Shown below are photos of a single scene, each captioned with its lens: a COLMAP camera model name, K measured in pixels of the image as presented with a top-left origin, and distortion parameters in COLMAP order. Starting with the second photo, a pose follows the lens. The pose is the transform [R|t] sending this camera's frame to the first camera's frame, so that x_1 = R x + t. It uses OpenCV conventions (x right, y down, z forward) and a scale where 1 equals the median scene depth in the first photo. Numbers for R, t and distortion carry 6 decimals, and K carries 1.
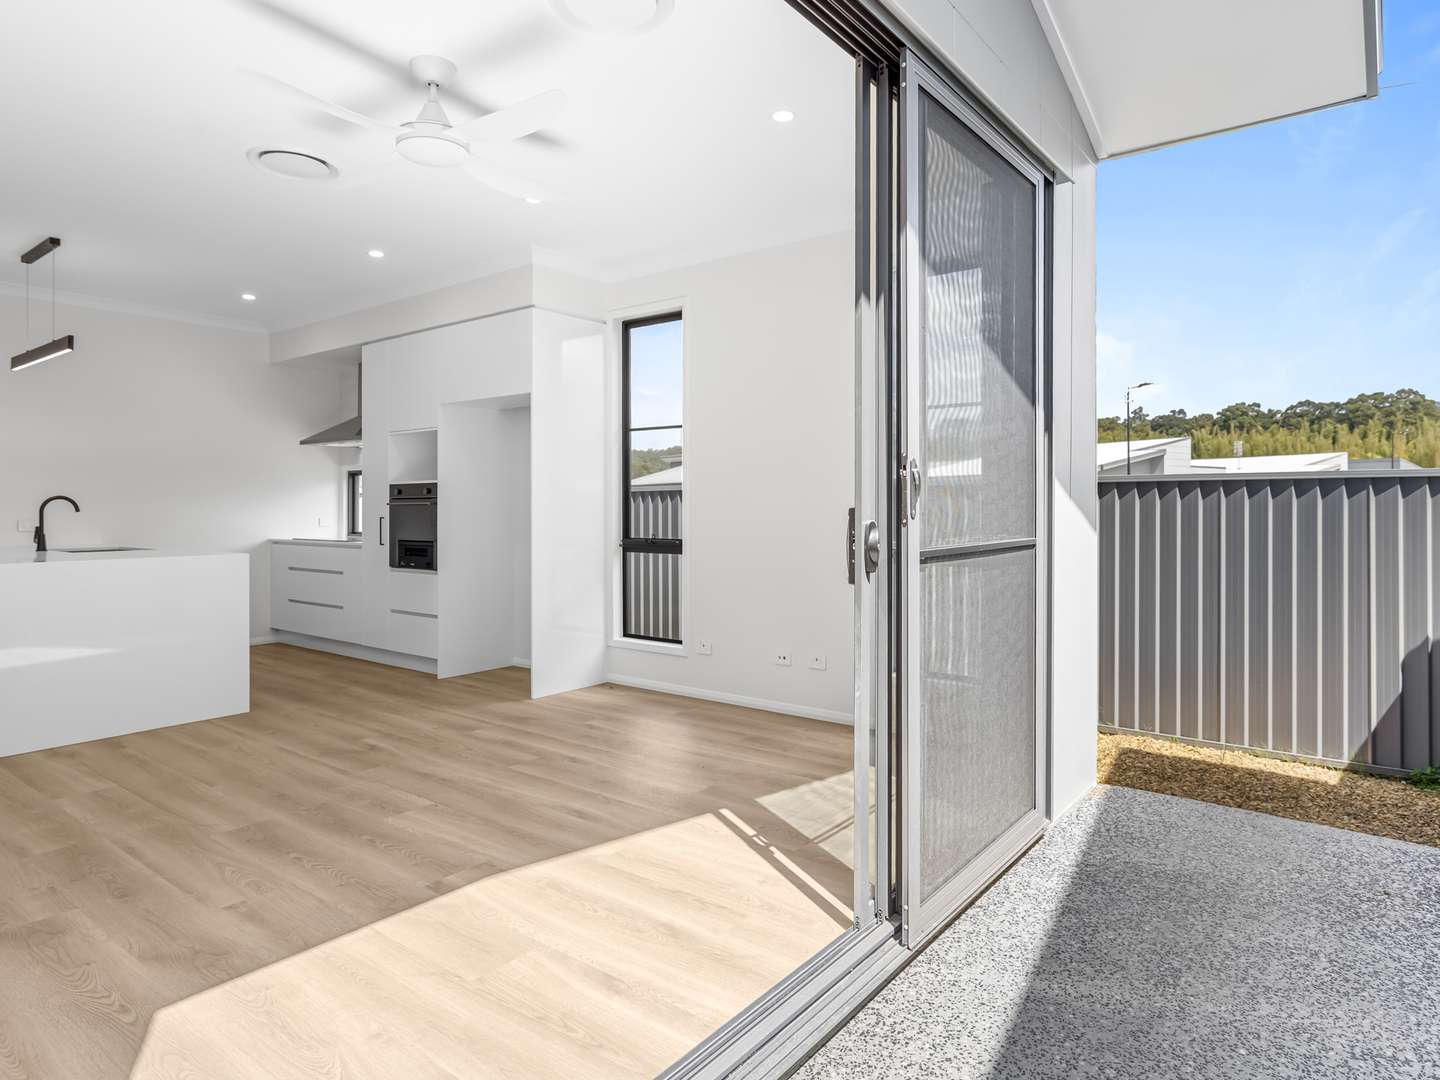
lens RADIAL K [[856.0, 0, 702.7], [0, 856.0, 506.3], [0, 0, 1]] dist [0.010076, 0.001930]
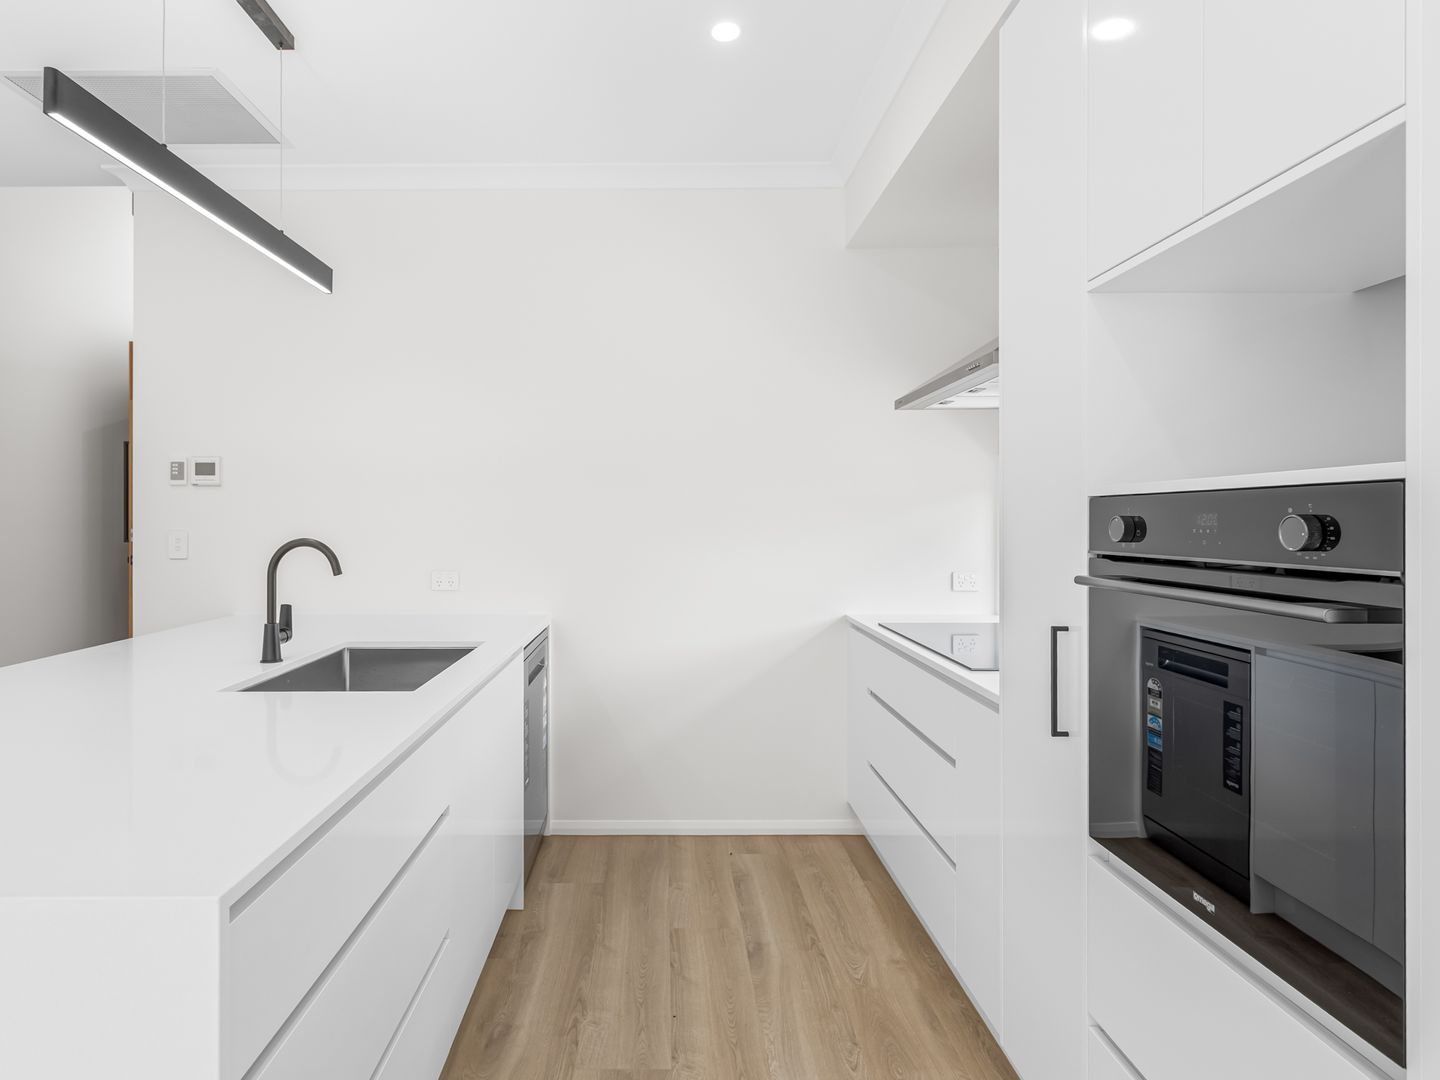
lens RADIAL K [[771.7, 0, 686.9], [0, 771.7, 523.9], [0, 0, 1]] dist [0.005099, 0.002592]
pose [[0.634585, 0.007002, -0.772822, -0.311790], [0.000504, 0.999955, 0.009474, -0.022922], [0.772853, -0.006401, 0.634553, 0.897116]]
